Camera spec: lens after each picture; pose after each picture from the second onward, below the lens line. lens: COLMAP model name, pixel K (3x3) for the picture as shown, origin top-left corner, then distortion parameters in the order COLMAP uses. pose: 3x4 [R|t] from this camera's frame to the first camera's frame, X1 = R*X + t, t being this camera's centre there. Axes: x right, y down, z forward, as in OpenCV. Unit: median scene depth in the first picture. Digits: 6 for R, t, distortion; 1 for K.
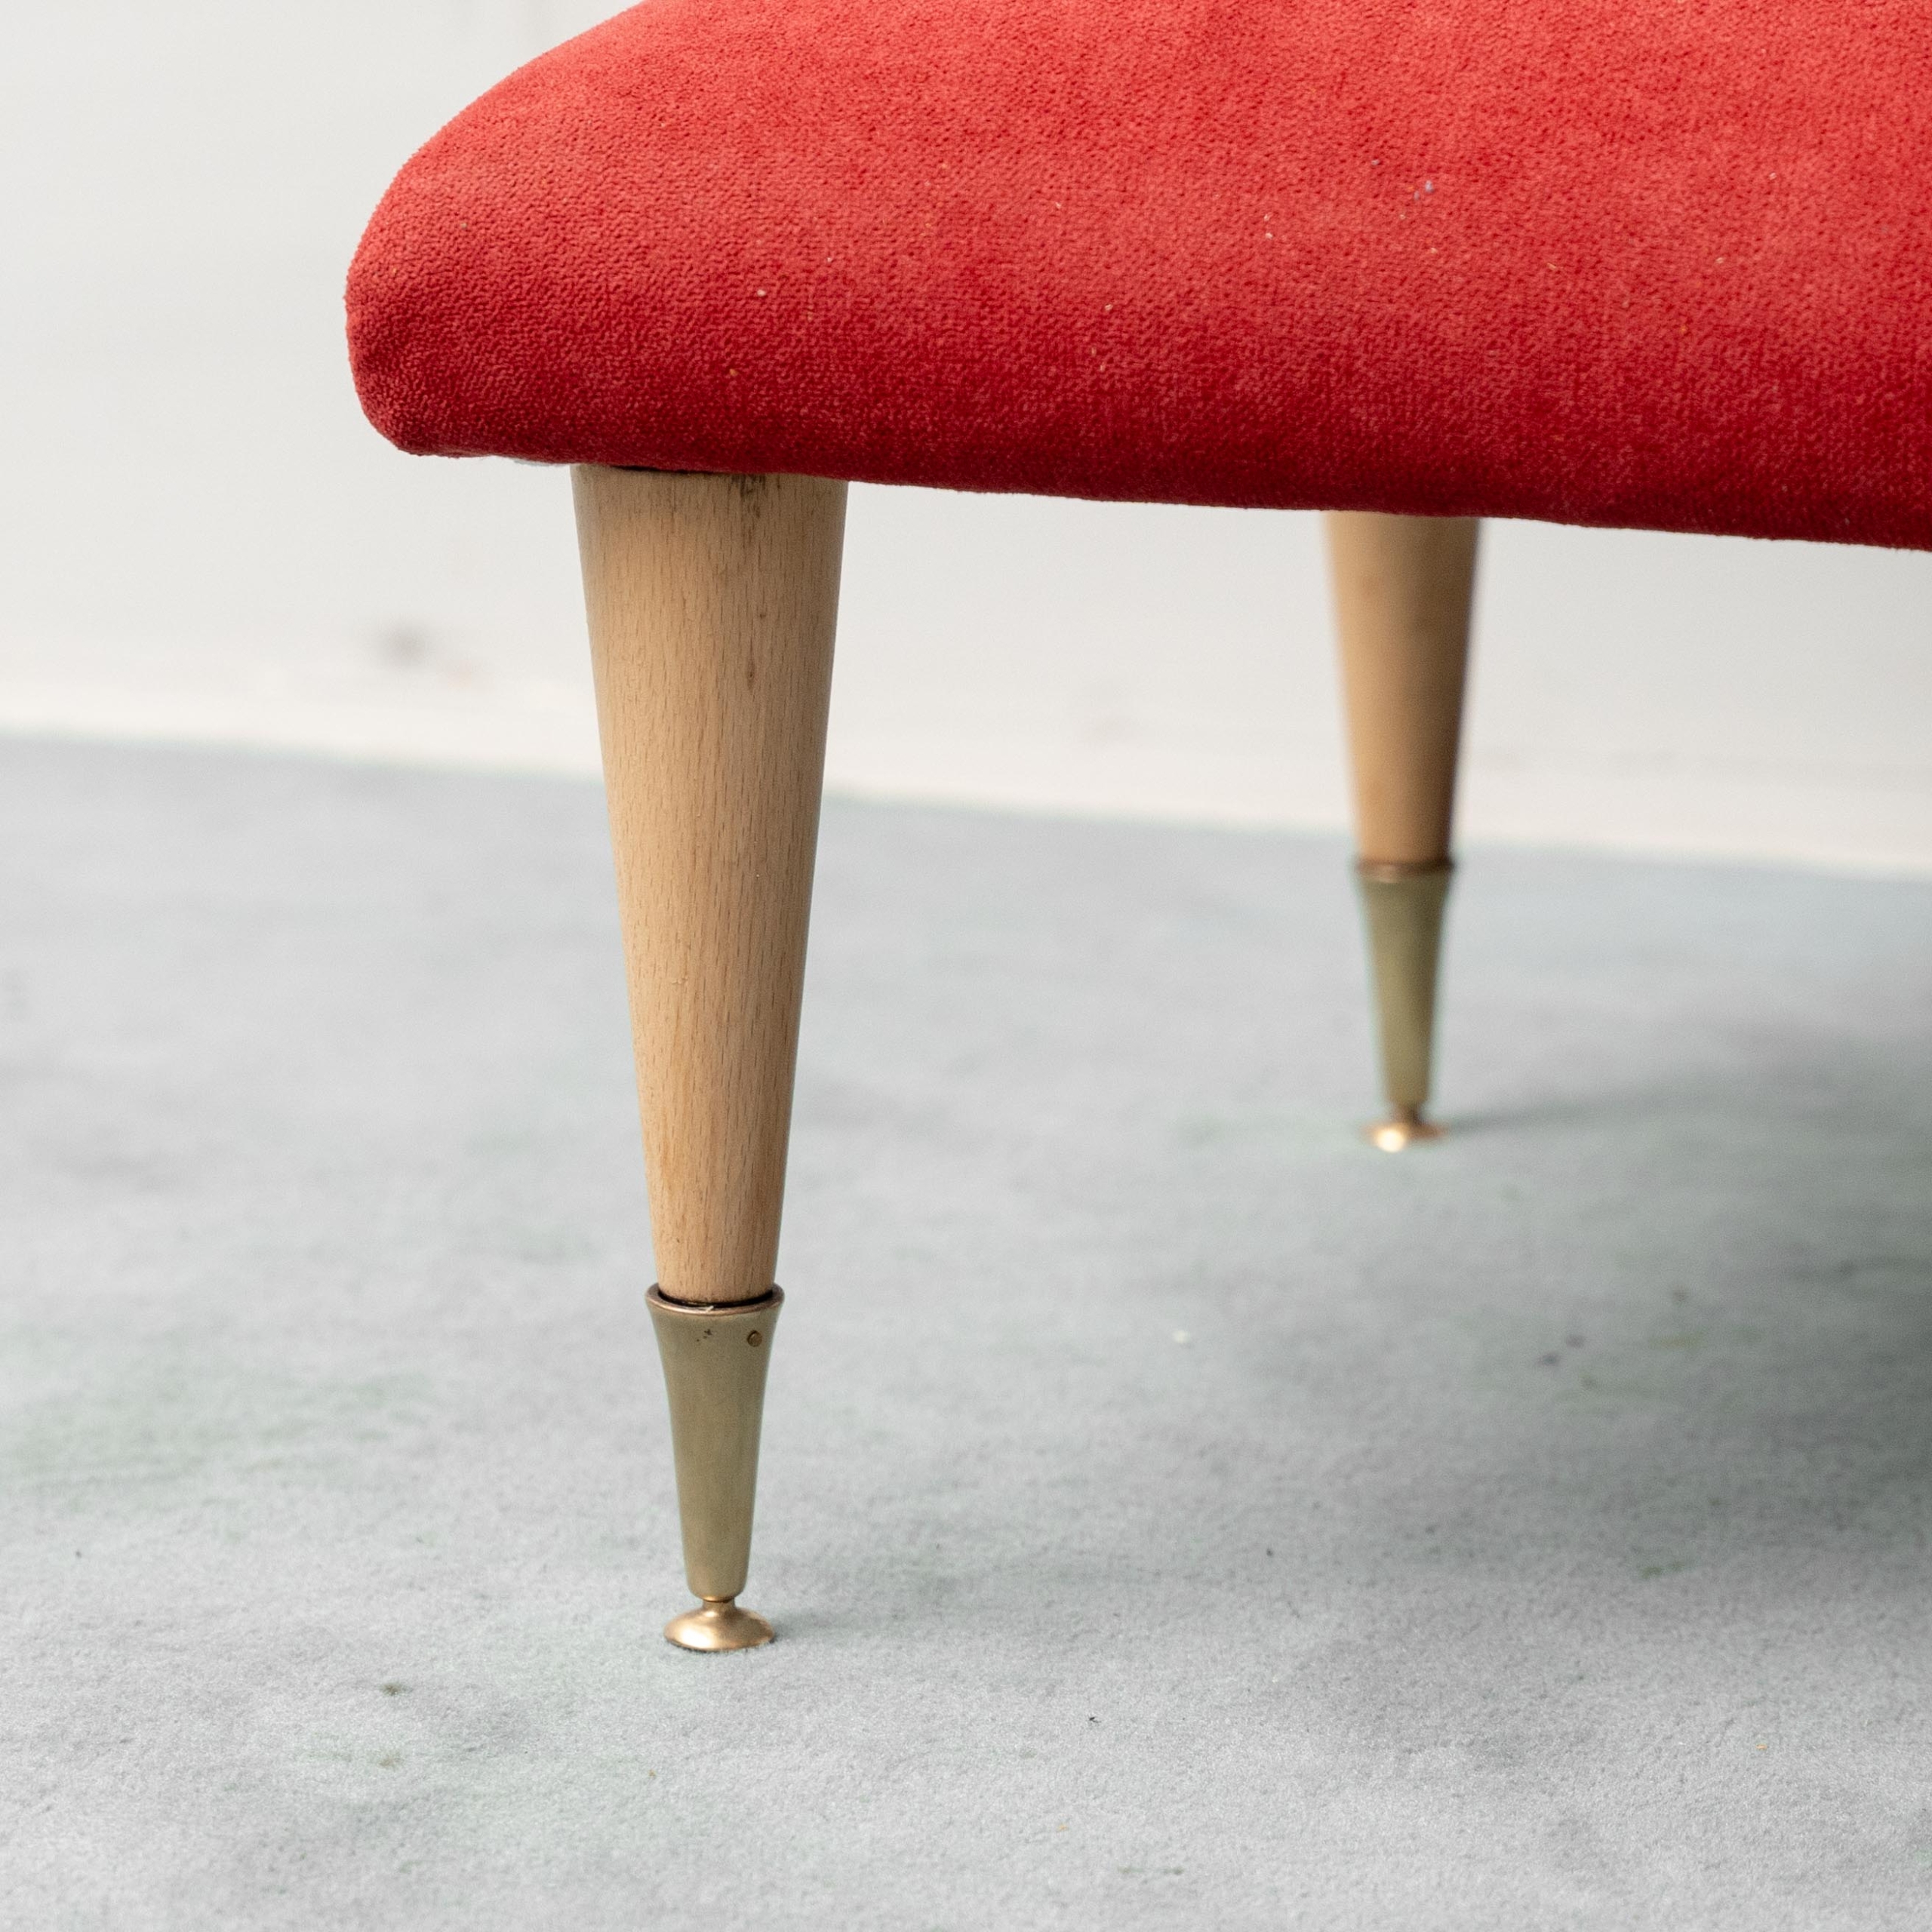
lens RADIAL K [[8405.5, 0, 966.0], [0, 8405.5, 966.0], [0, 0, 1]] dist [0.367001, 2.069180]
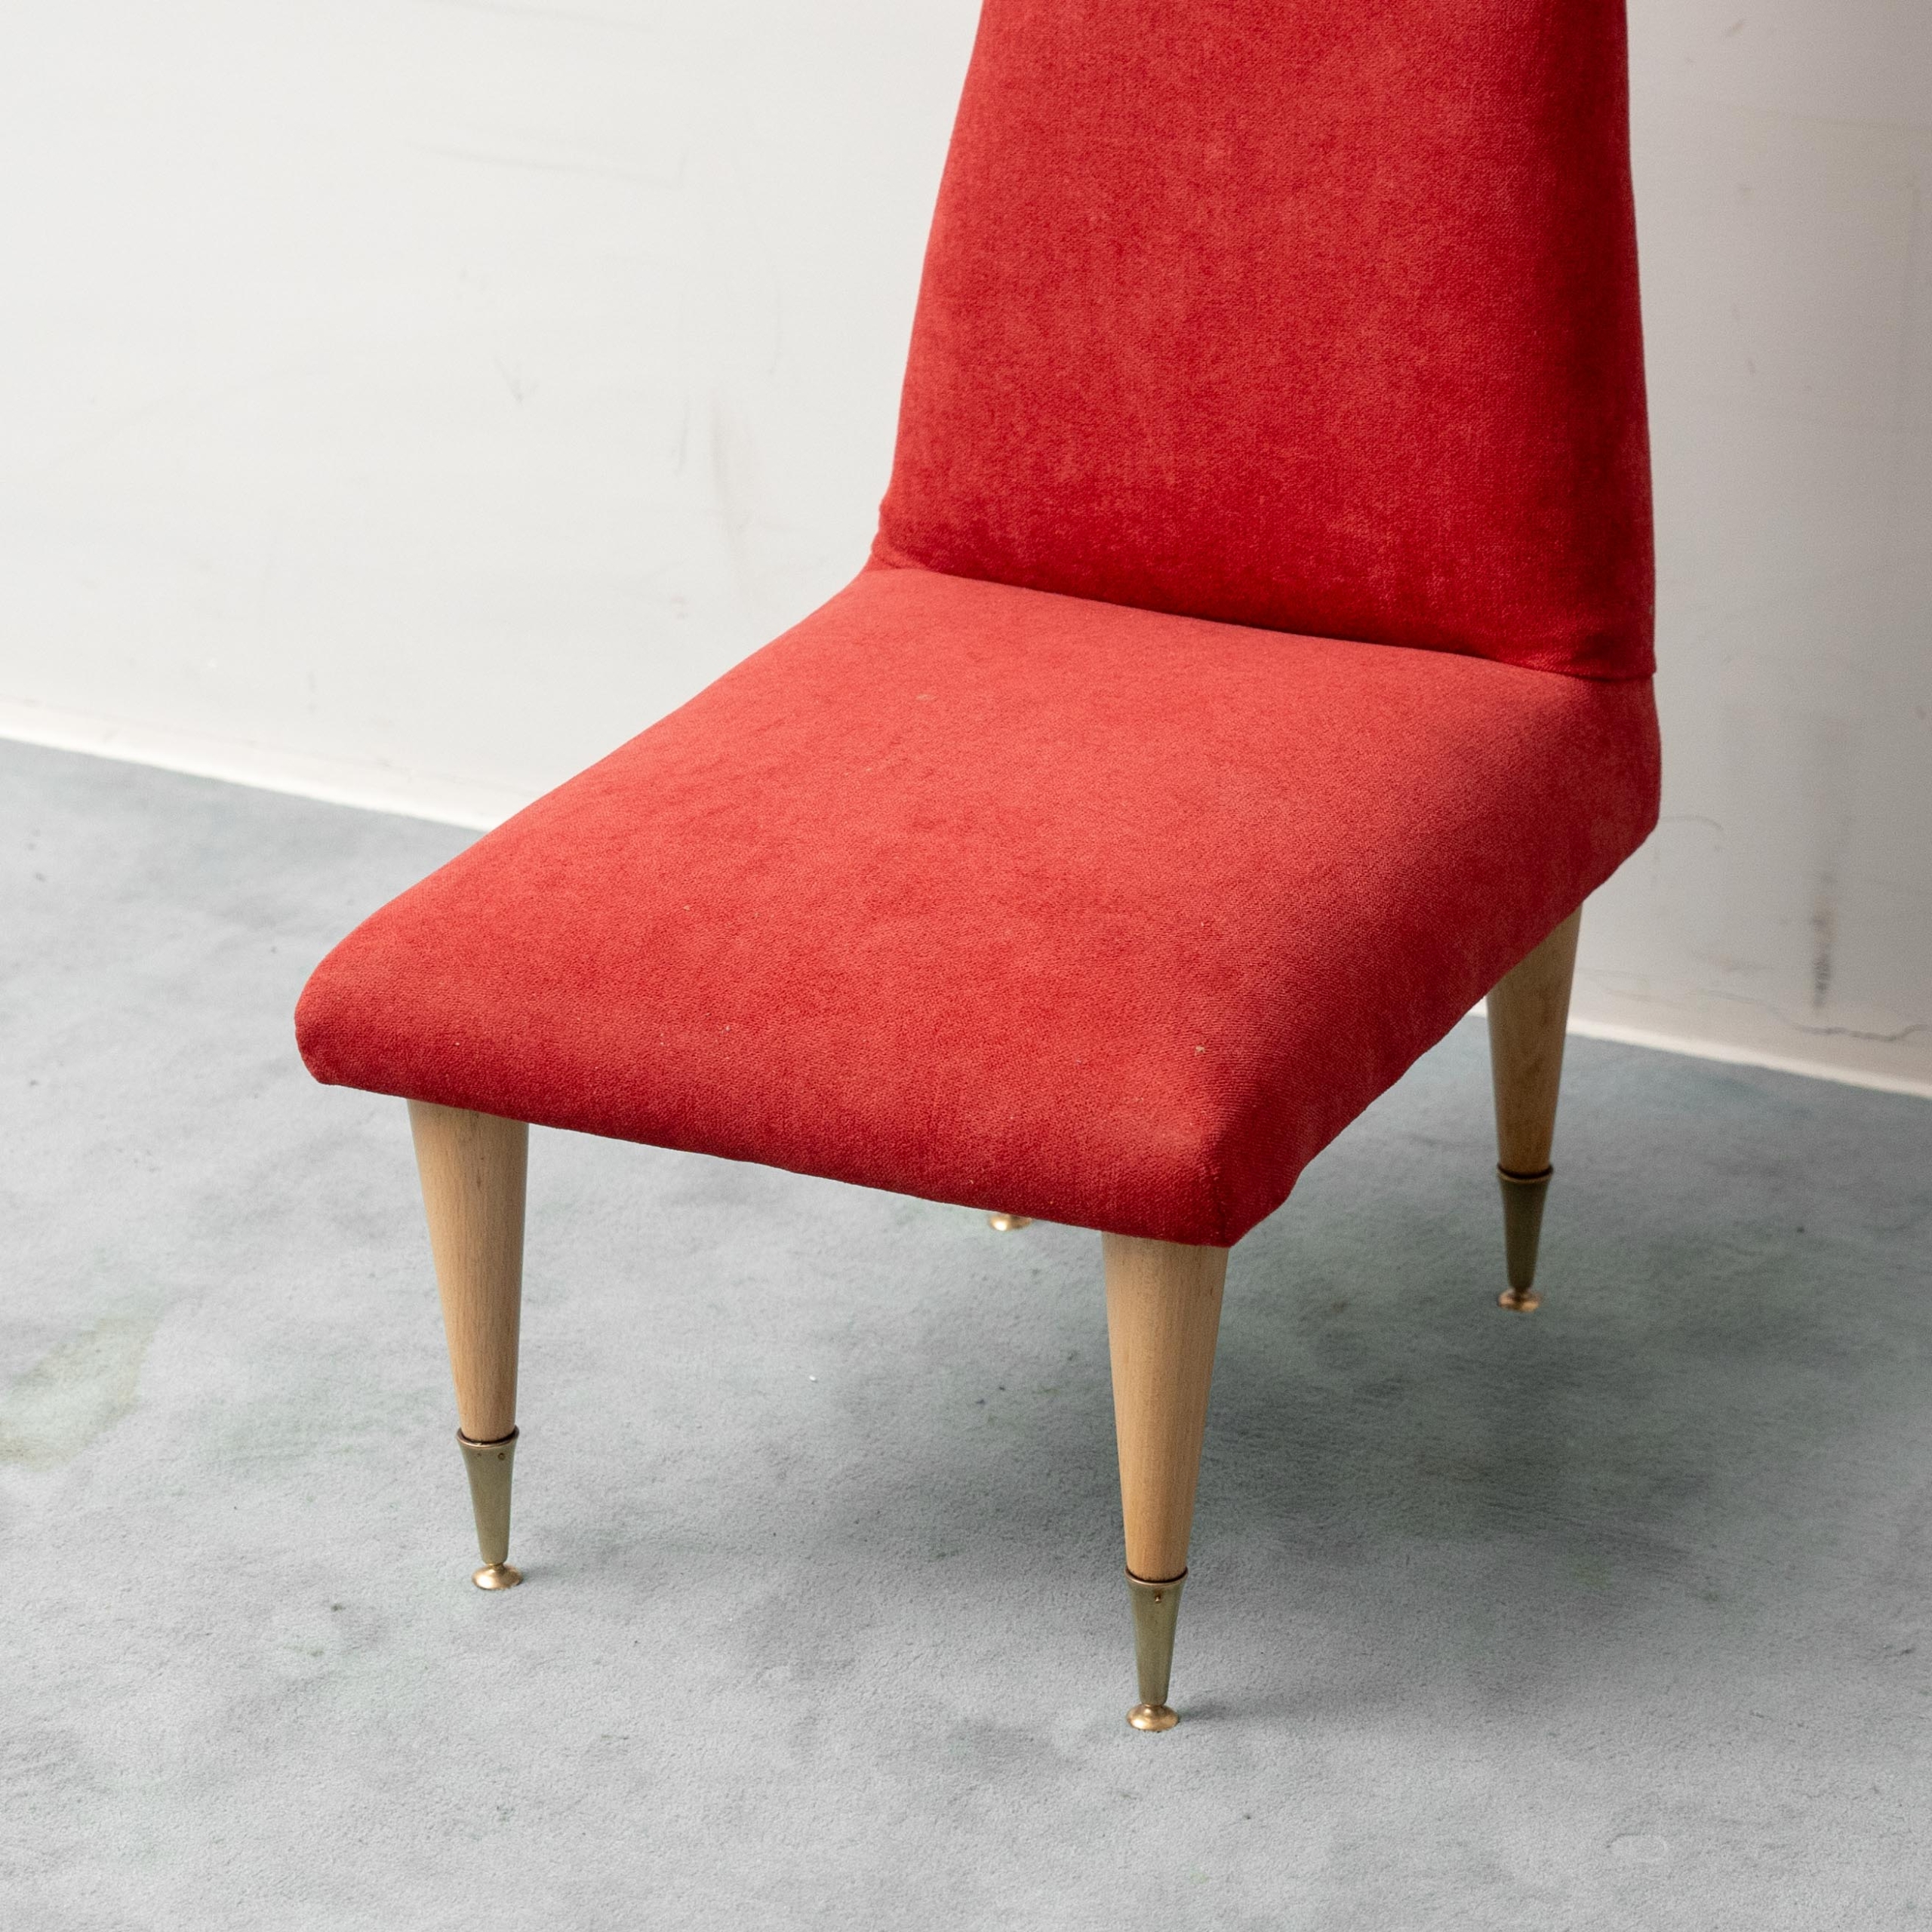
lens RADIAL K [[7646.1, 0, 966.0], [0, 7646.1, 966.0], [0, 0, 1]] dist [0.425128, -2.228064]
pose [[0.984626, 0.039463, -0.170160, 0.445944], [-0.012945, 0.987952, 0.154218, -0.407374], [0.174196, -0.149645, 0.973274, -0.945837]]
